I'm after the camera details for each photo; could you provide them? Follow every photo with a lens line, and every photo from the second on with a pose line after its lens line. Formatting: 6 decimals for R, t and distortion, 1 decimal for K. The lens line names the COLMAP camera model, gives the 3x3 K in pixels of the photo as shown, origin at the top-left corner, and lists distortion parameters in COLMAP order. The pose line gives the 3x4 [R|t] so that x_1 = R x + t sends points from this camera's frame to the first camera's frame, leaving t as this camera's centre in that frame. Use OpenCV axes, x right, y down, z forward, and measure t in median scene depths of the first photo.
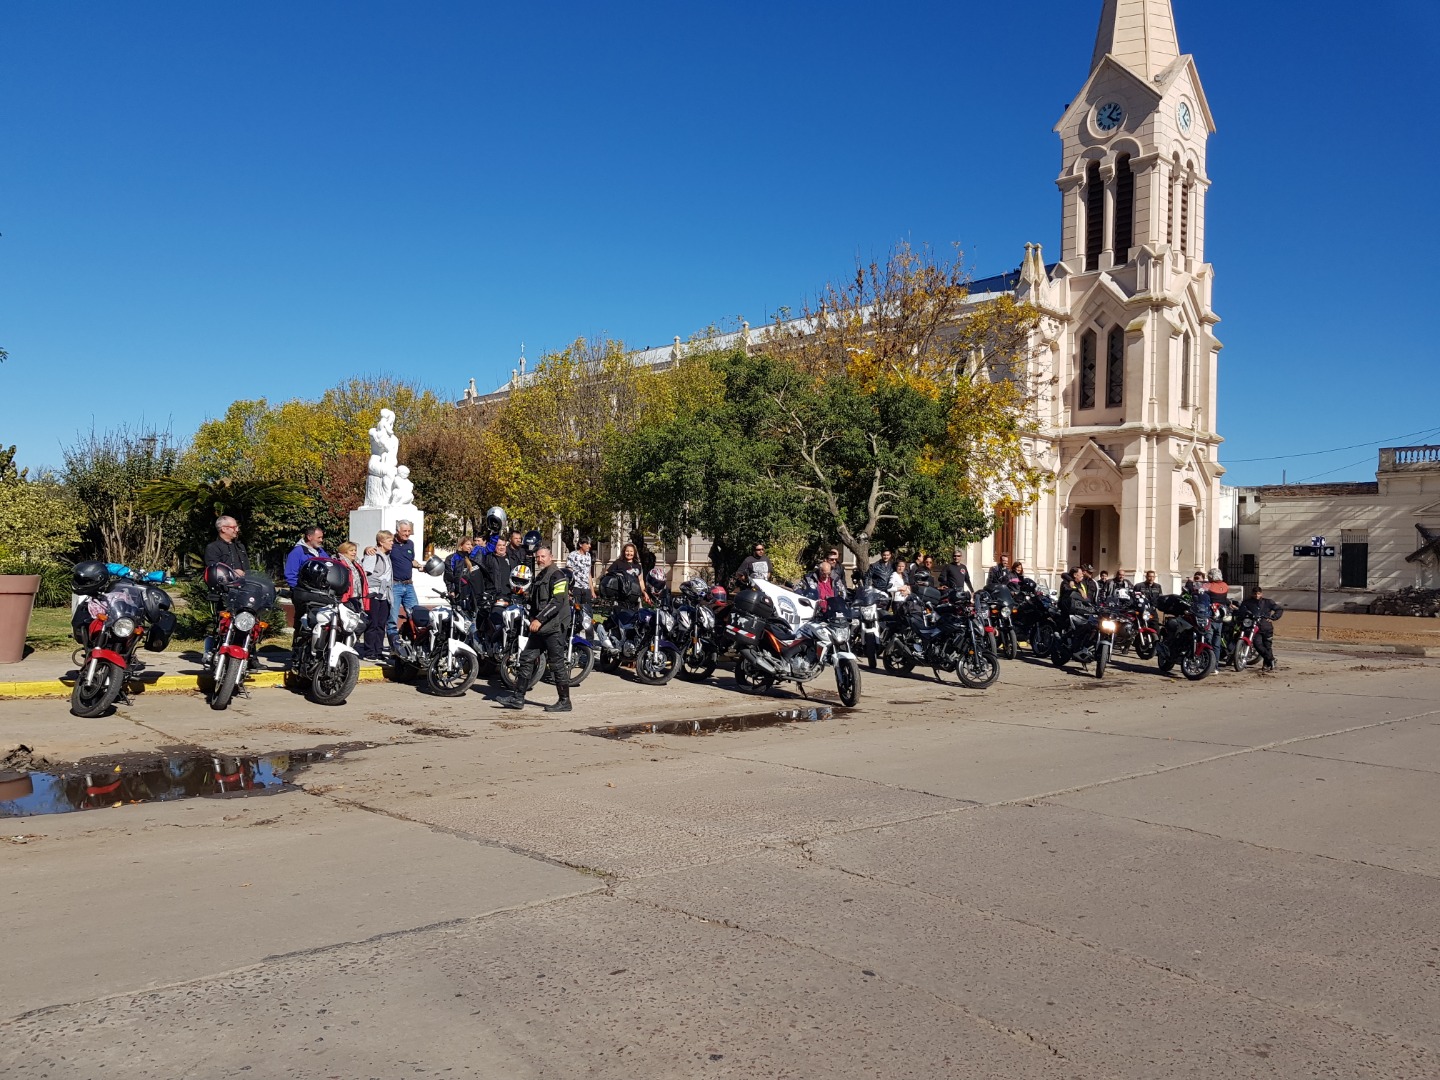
lens RADIAL K [[1129.5, 0, 726.2], [0, 1129.5, 569.3], [0, 0, 1]] dist [0.093309, -0.158042]
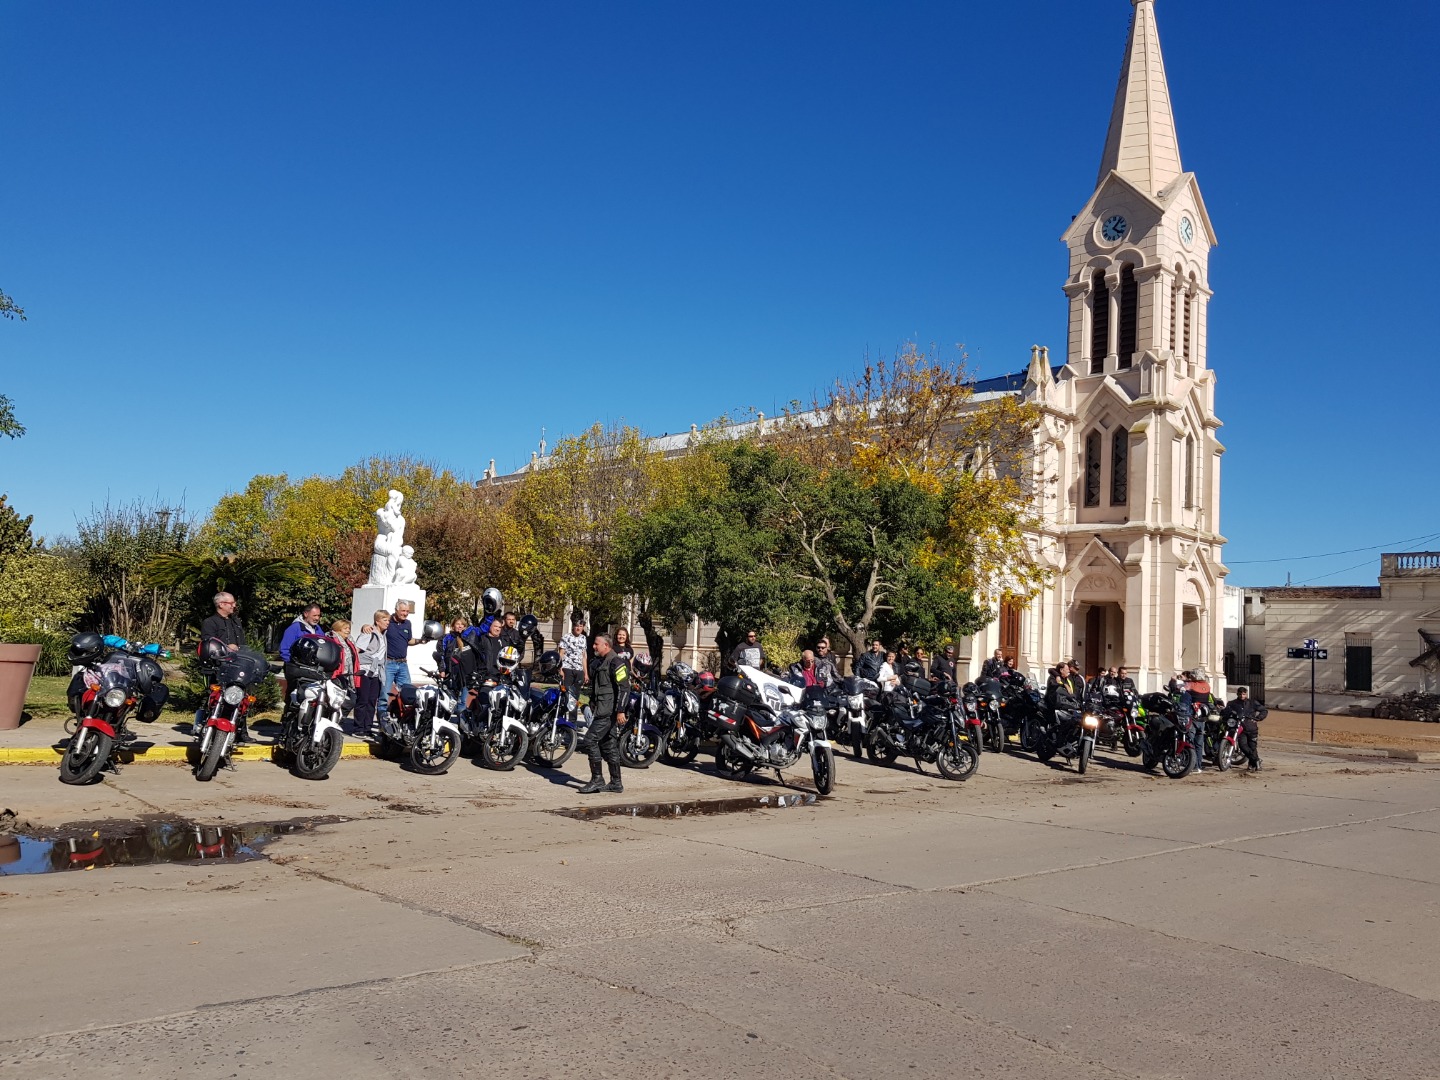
lens RADIAL K [[1132.0, 0, 746.8], [0, 1132.0, 564.7], [0, 0, 1]] dist [0.088013, -0.151637]
pose [[0.999633, 0.027050, 0.001716, 0.010669], [-0.026830, 0.996517, -0.078960, -0.000676], [-0.003846, 0.078884, 0.996876, -0.011948]]
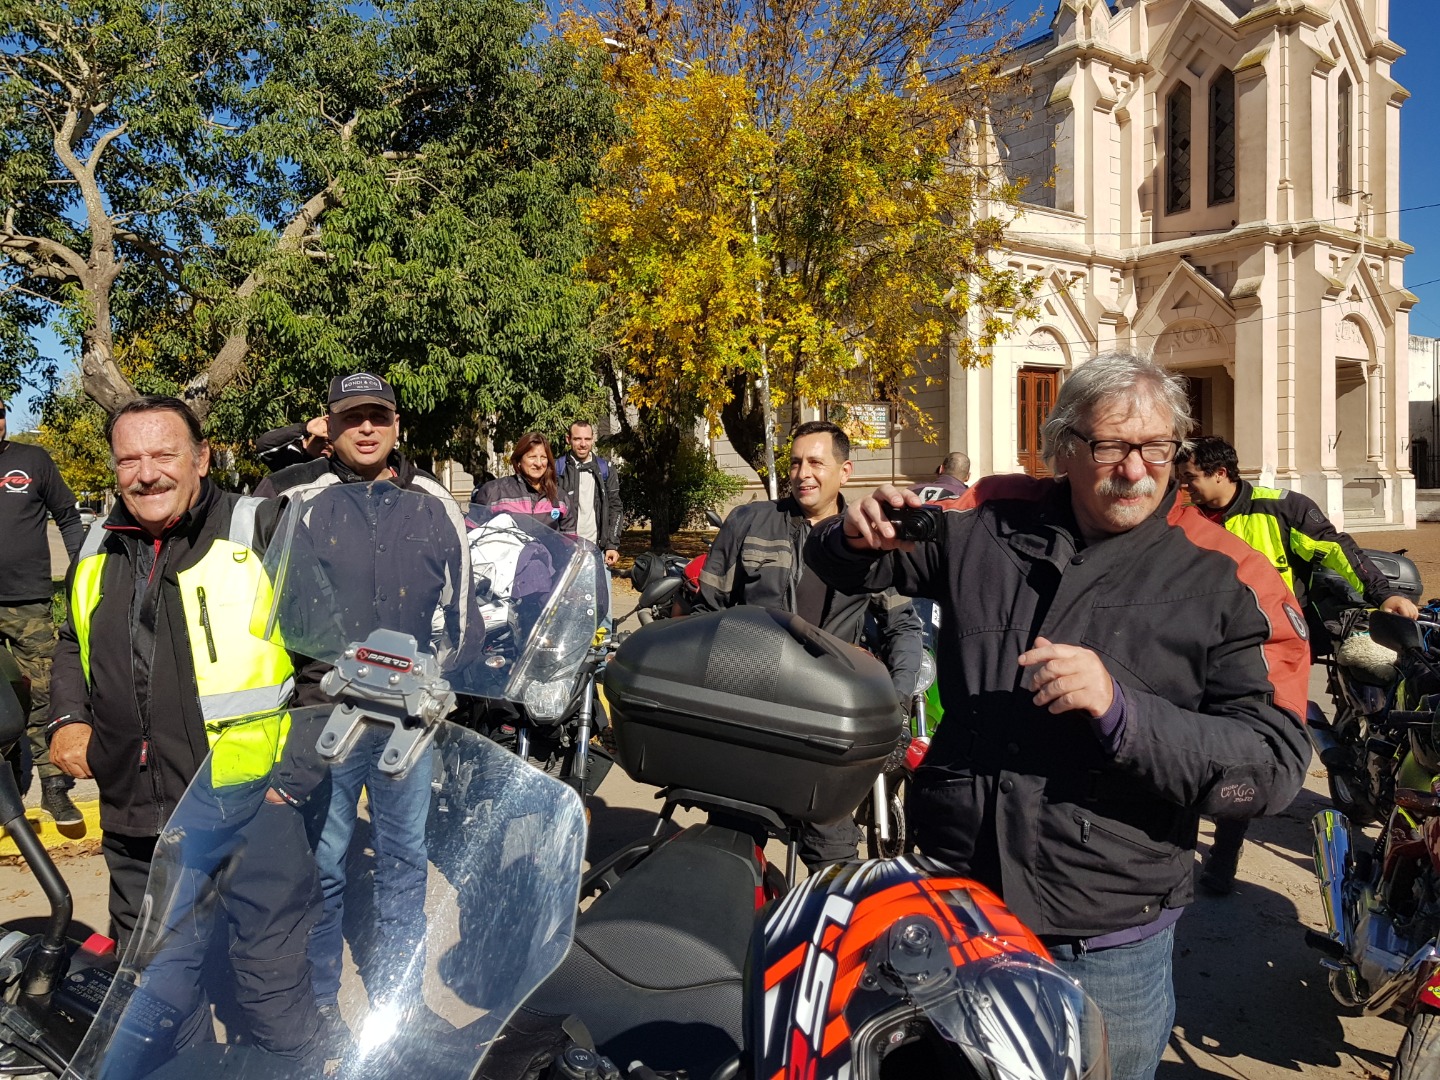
lens RADIAL K [[1114.5, 0, 717.1], [0, 1114.5, 546.6], [0, 0, 1]] dist [0.044438, -0.062995]
pose [[0.987205, -0.030443, -0.156522, 0.208836], [0.037990, 0.998244, 0.045452, 0.006190], [0.154863, -0.050816, 0.986628, 0.456114]]
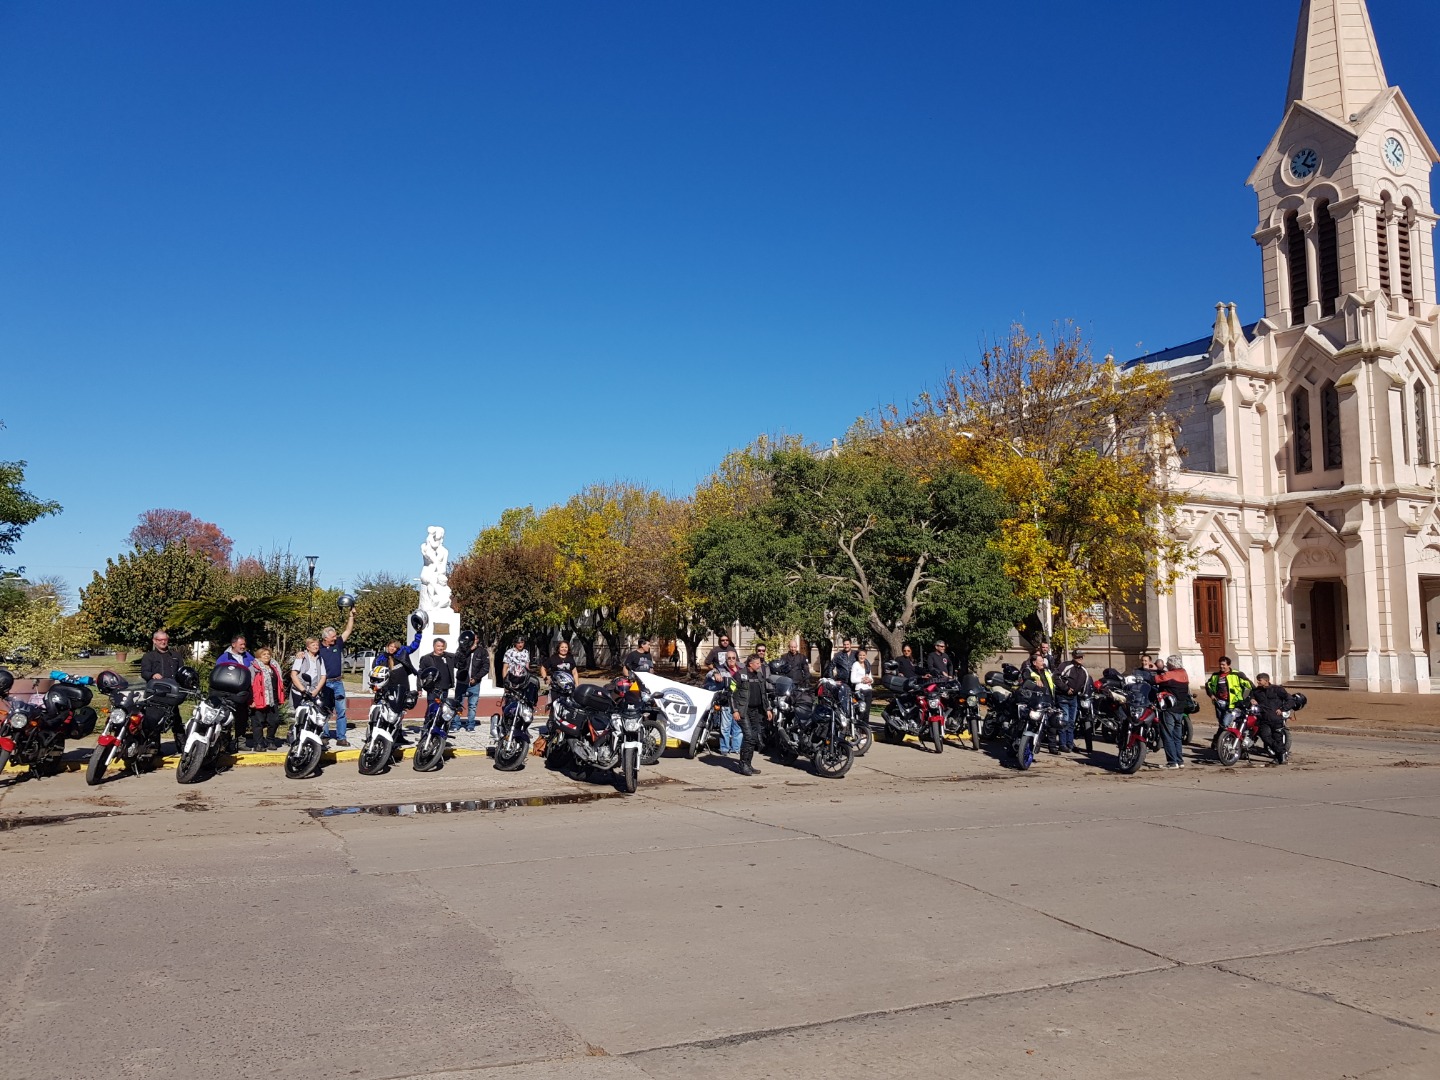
lens RADIAL K [[1158.0, 0, 724.5], [0, 1158.0, 530.6], [0, 0, 1]] dist [0.050405, -0.071362]
pose [[0.959123, -0.047817, -0.278920, 0.172860], [0.017874, 0.993889, -0.108924, -0.001745], [0.282424, 0.099486, 0.954117, -0.020464]]
